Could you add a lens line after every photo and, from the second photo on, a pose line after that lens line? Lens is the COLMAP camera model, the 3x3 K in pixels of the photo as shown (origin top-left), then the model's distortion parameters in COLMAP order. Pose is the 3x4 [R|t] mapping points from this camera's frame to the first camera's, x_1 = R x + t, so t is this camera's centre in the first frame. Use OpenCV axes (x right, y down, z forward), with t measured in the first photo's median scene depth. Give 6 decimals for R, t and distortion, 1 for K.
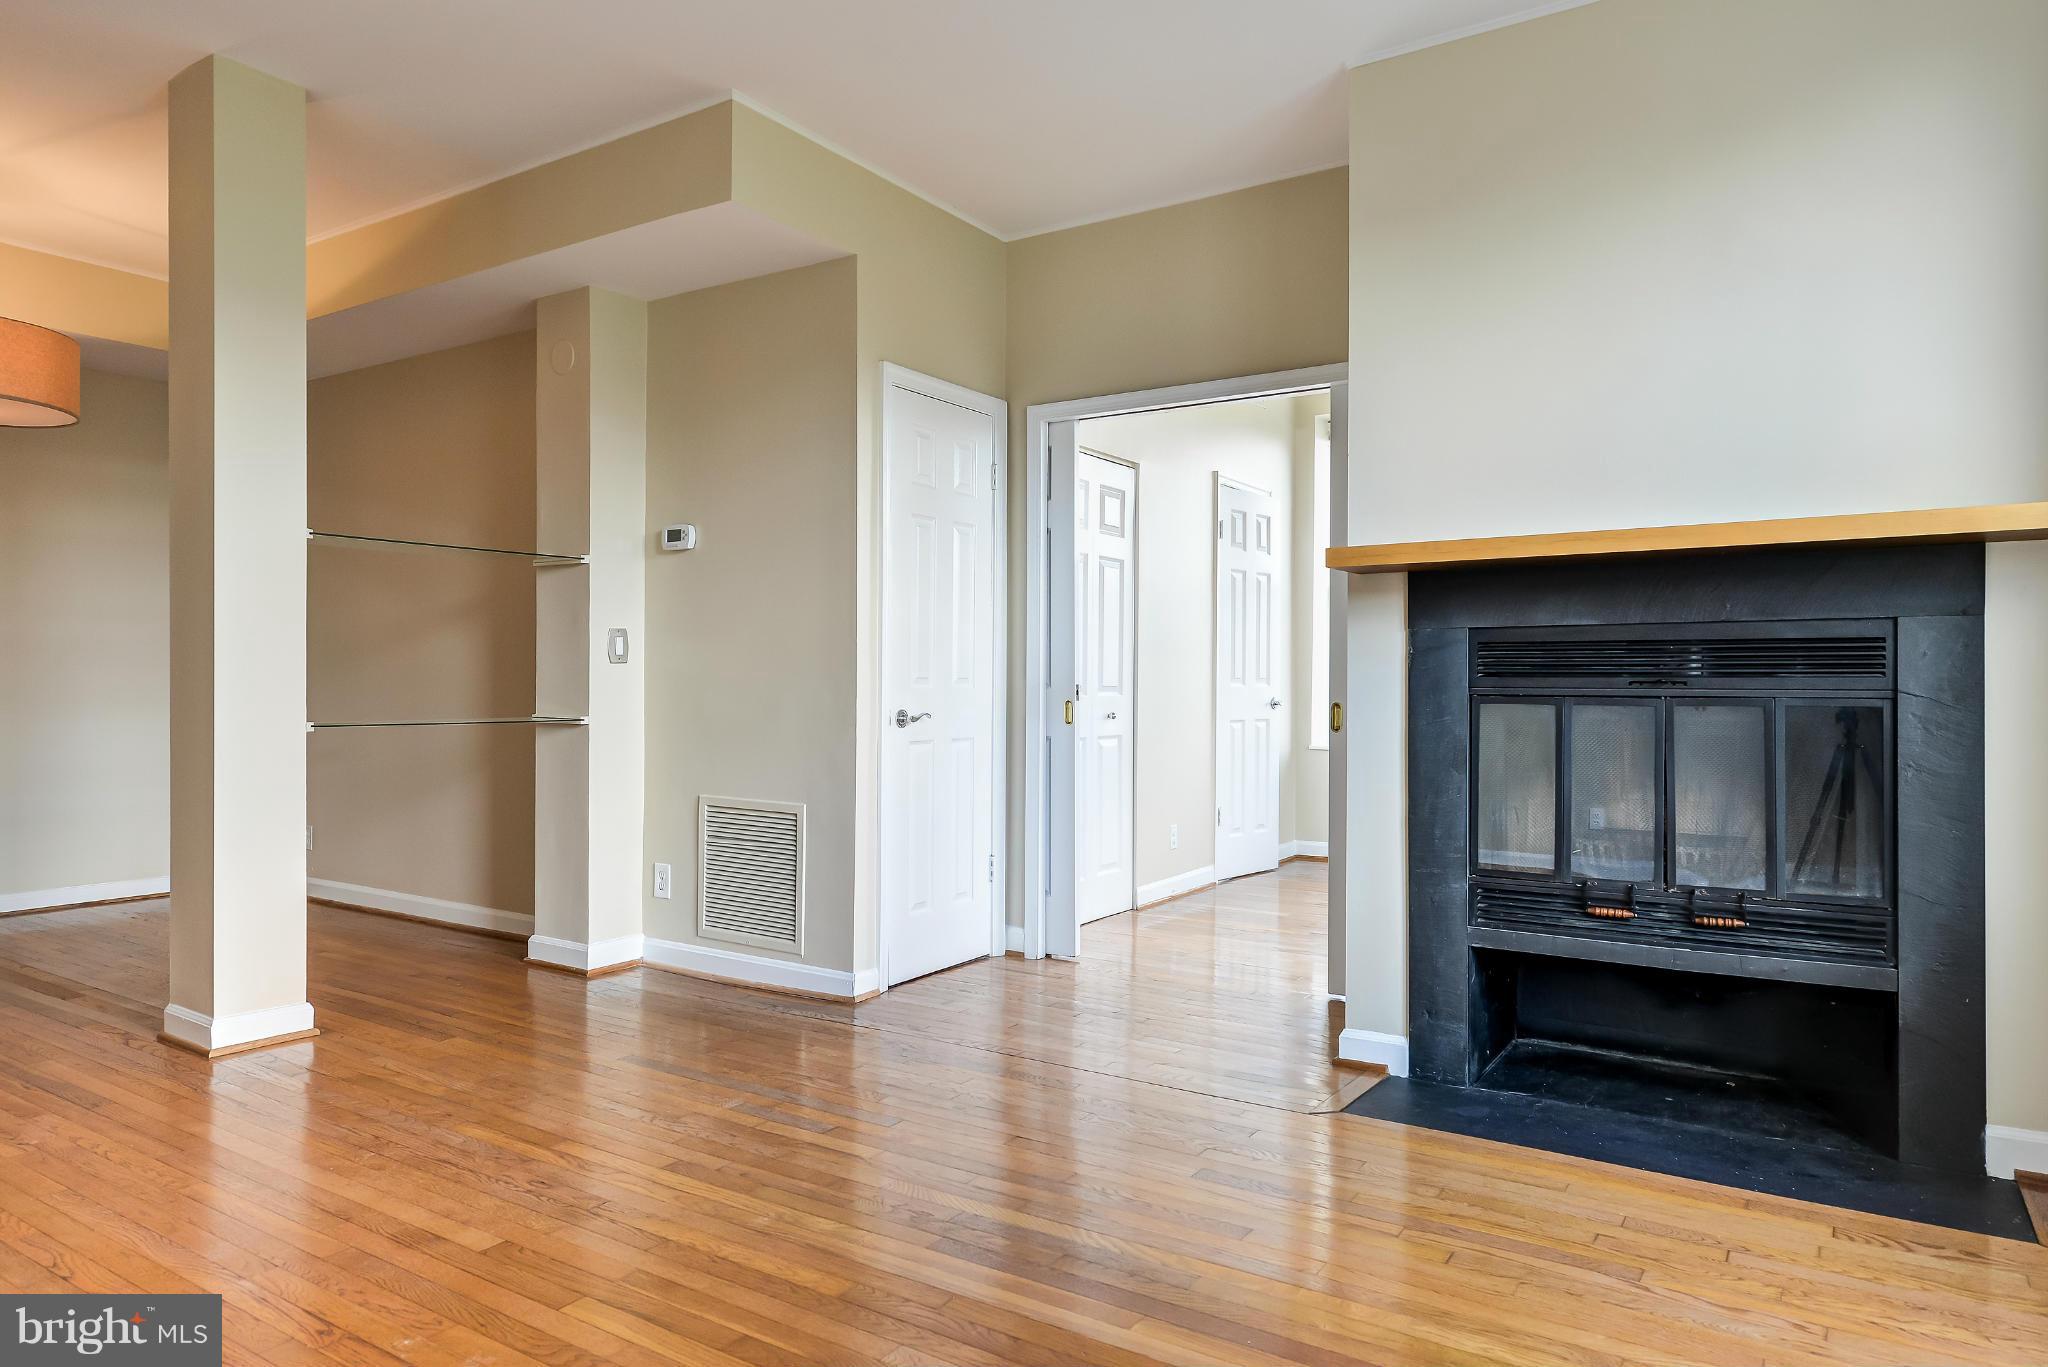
lens RADIAL K [[1294.3, 0, 1020.6], [0, 1294.3, 675.4], [0, 0, 1]] dist [0.010517, 0.002021]
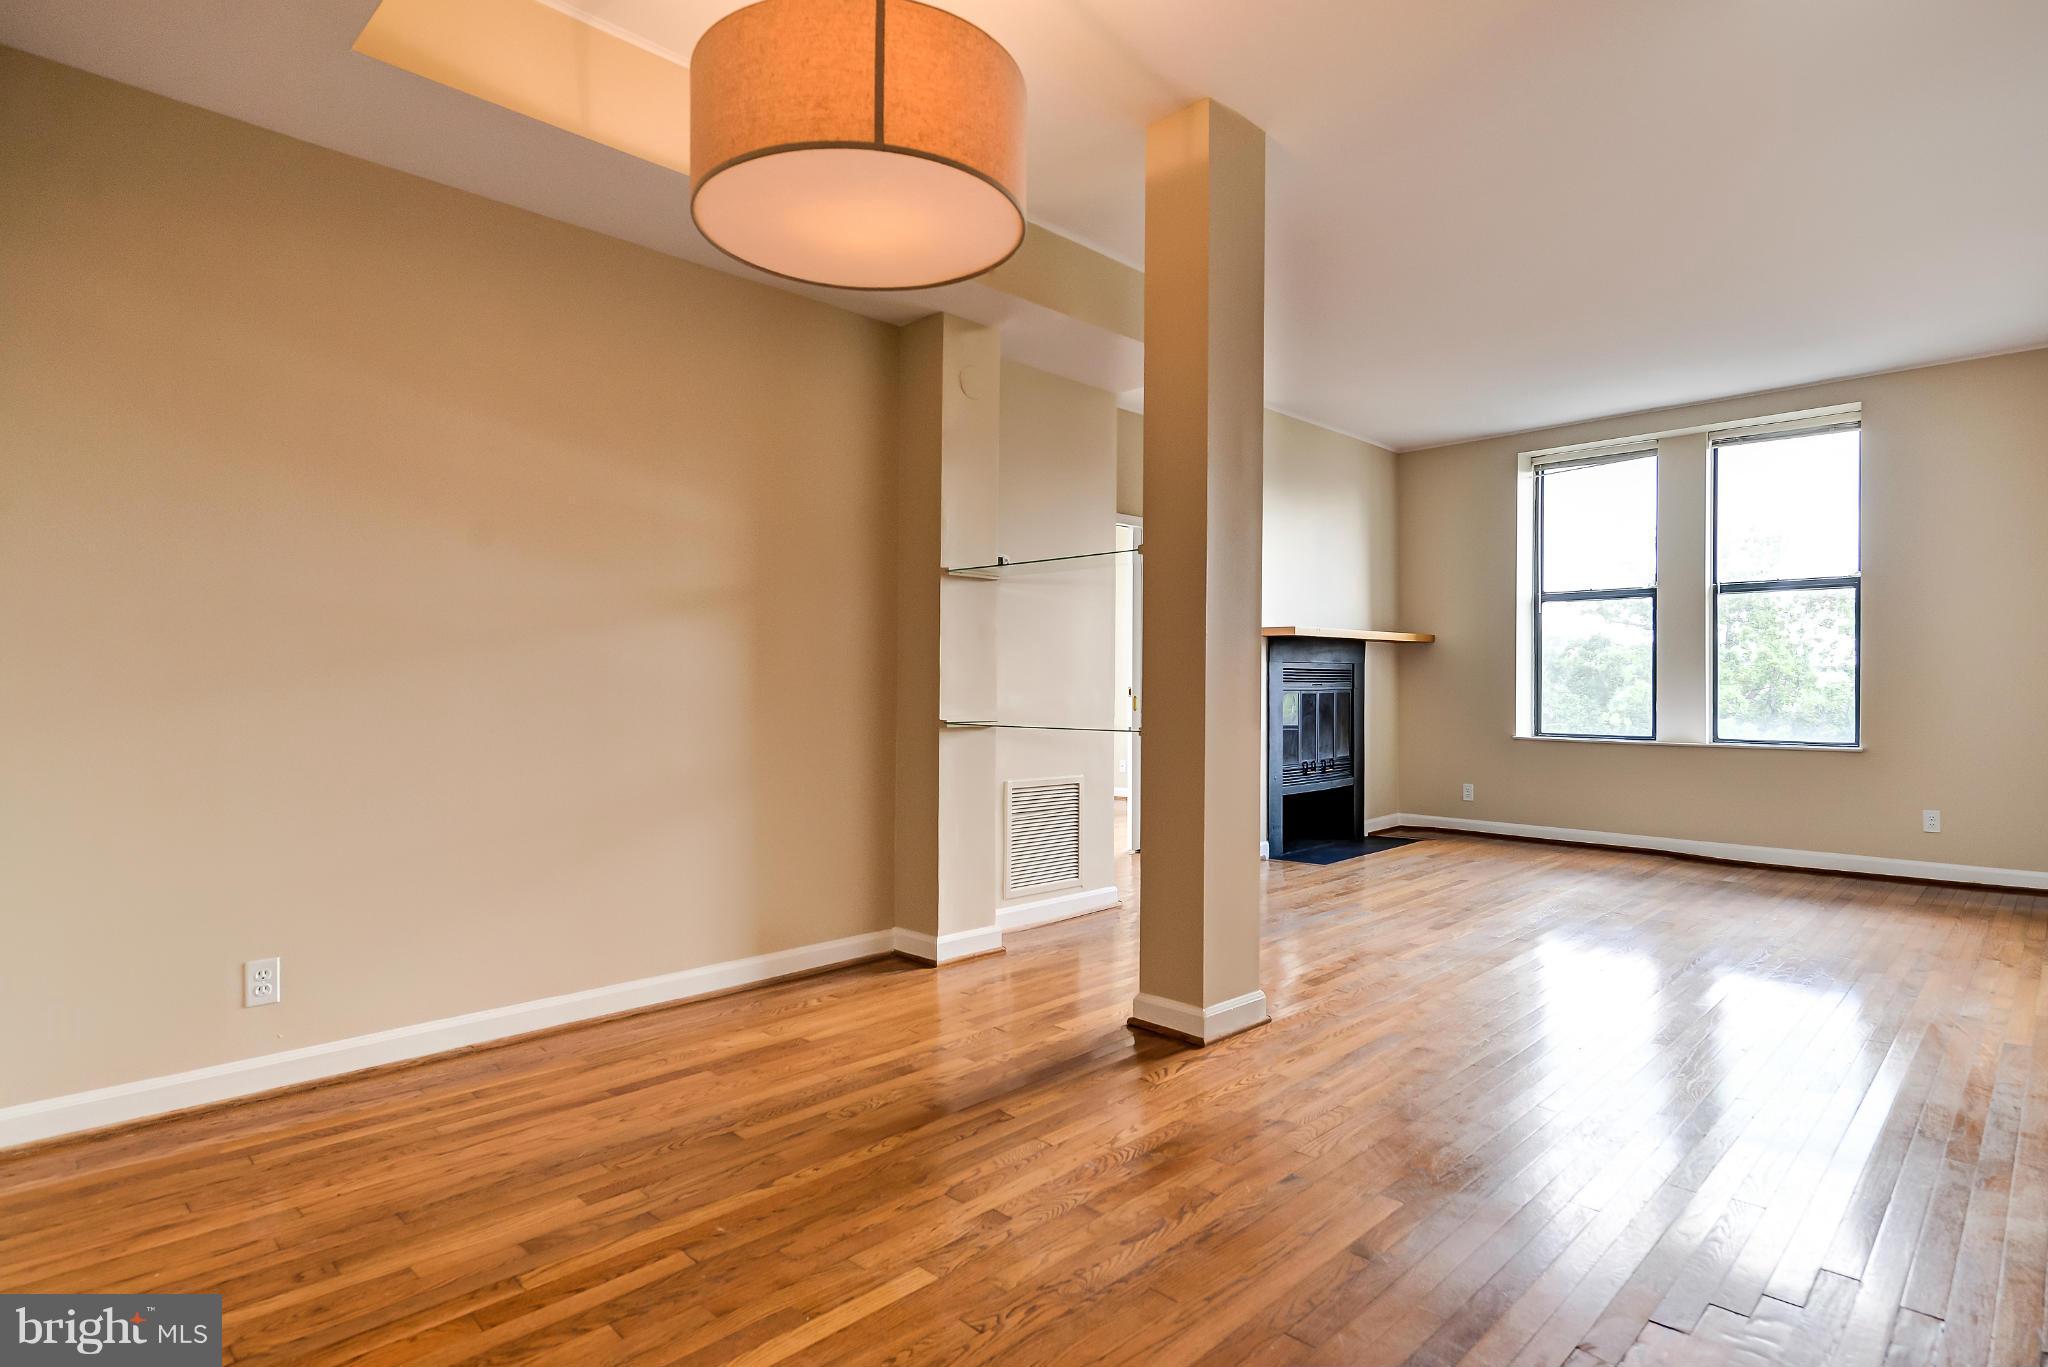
lens RADIAL K [[1069.8, 0, 1028.5], [0, 1069.8, 692.0], [0, 0, 1]] dist [0.004309, 0.001459]
pose [[0.173388, -0.007530, 0.984825, -1.924842], [-0.004450, 0.999955, 0.008430, 0.004351], [-0.984843, -0.005844, 0.173347, 1.290591]]
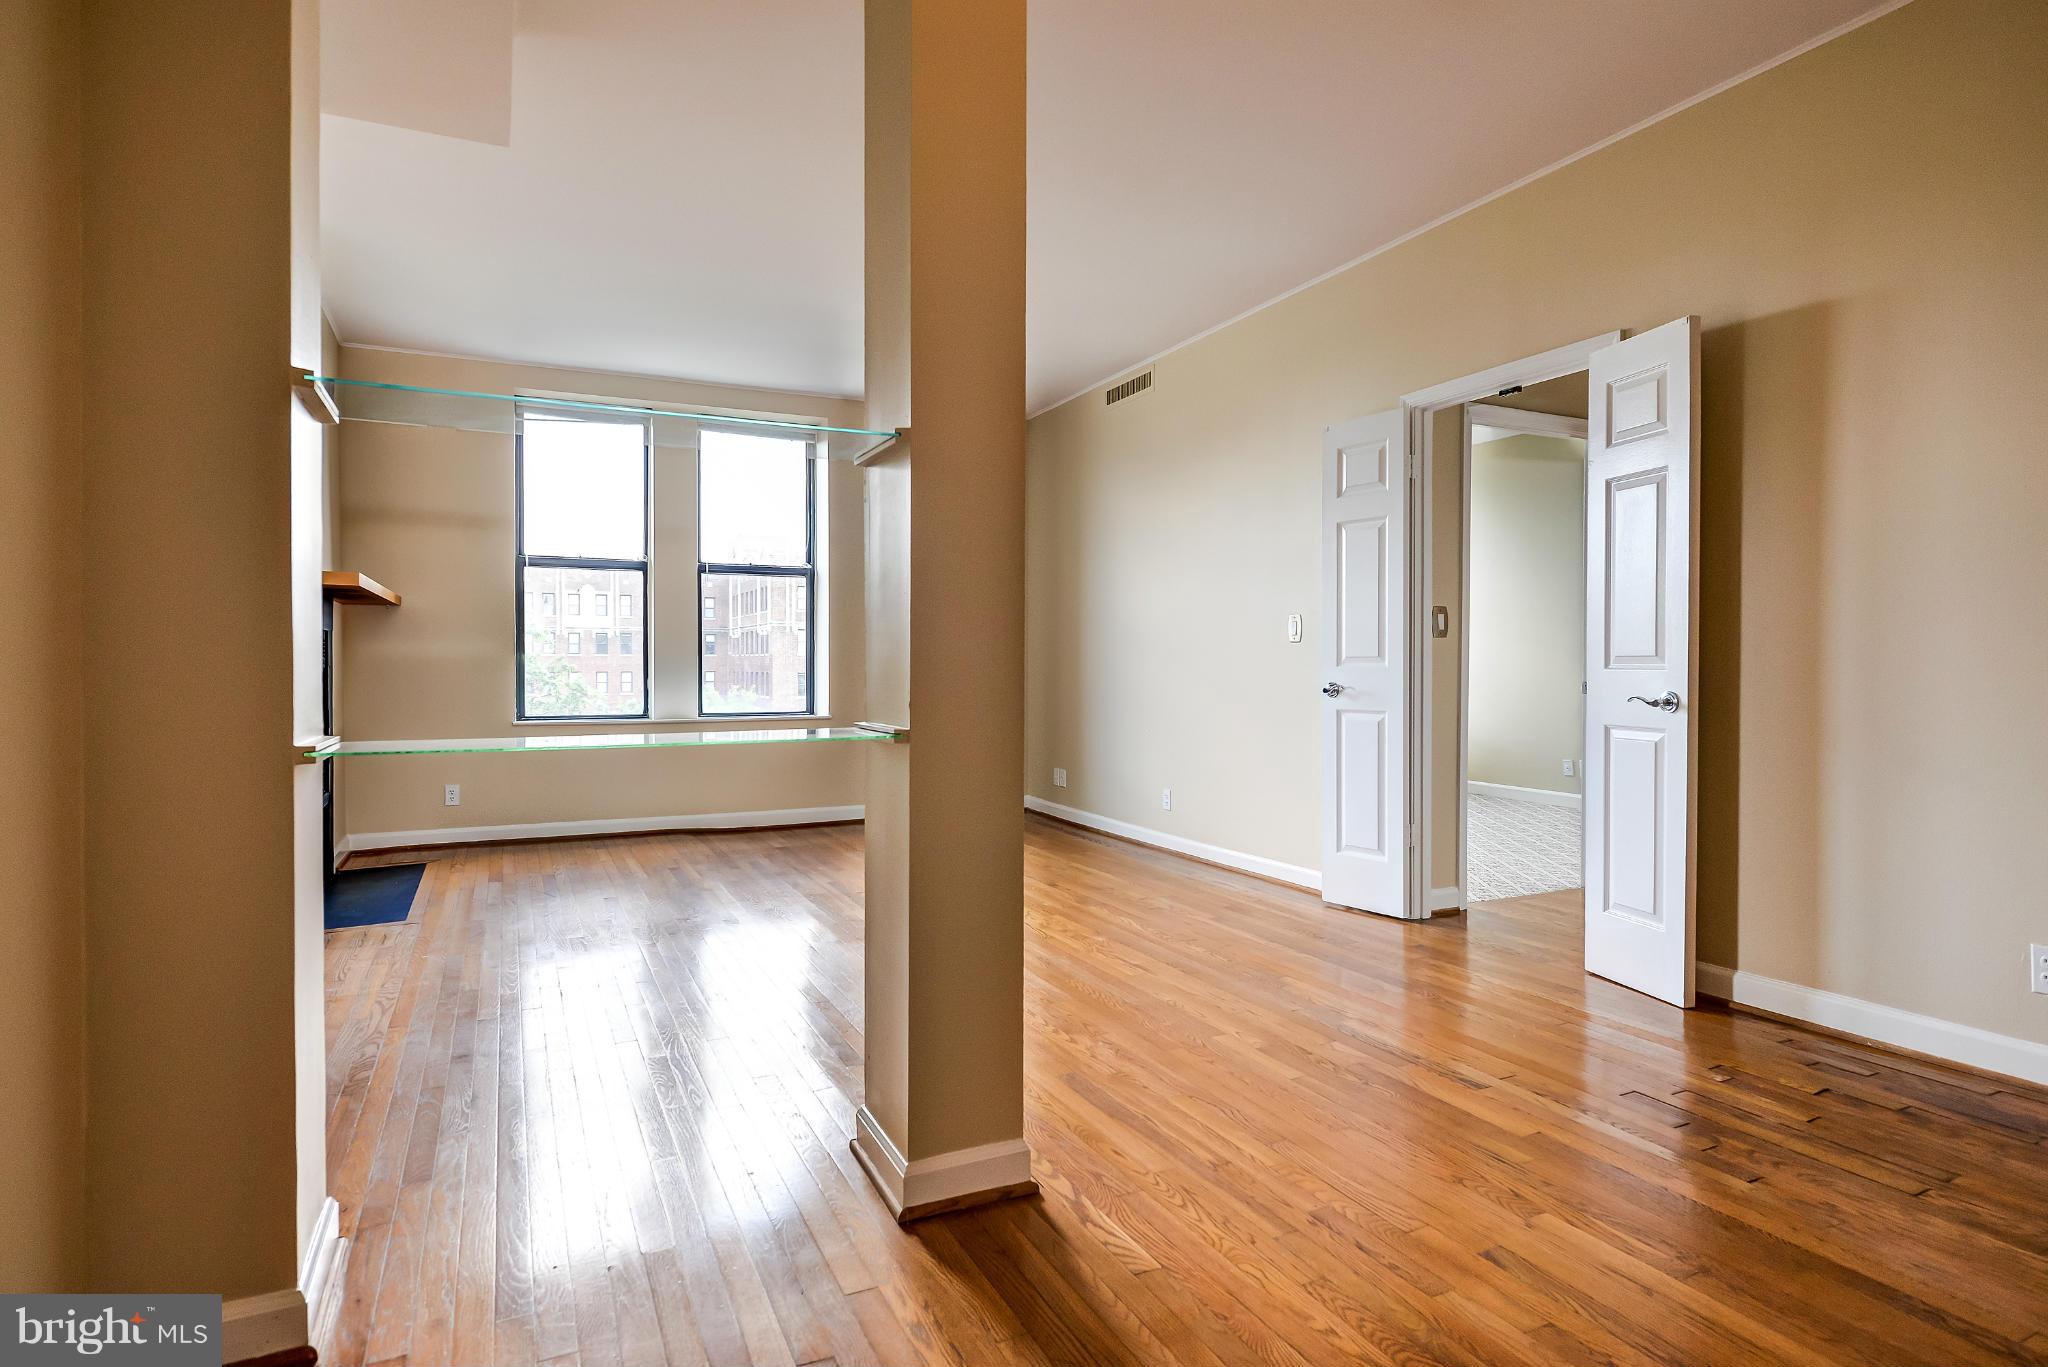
lens RADIAL K [[1069.8, 0, 1006.3], [0, 1069.8, 690.4], [0, 0, 1]] dist [0.004309, 0.001459]
pose [[-0.875559, -0.018719, 0.482749, -1.160268], [-0.003245, 0.999454, 0.032870, -0.012944], [-0.483101, 0.027213, -0.875142, 1.978597]]
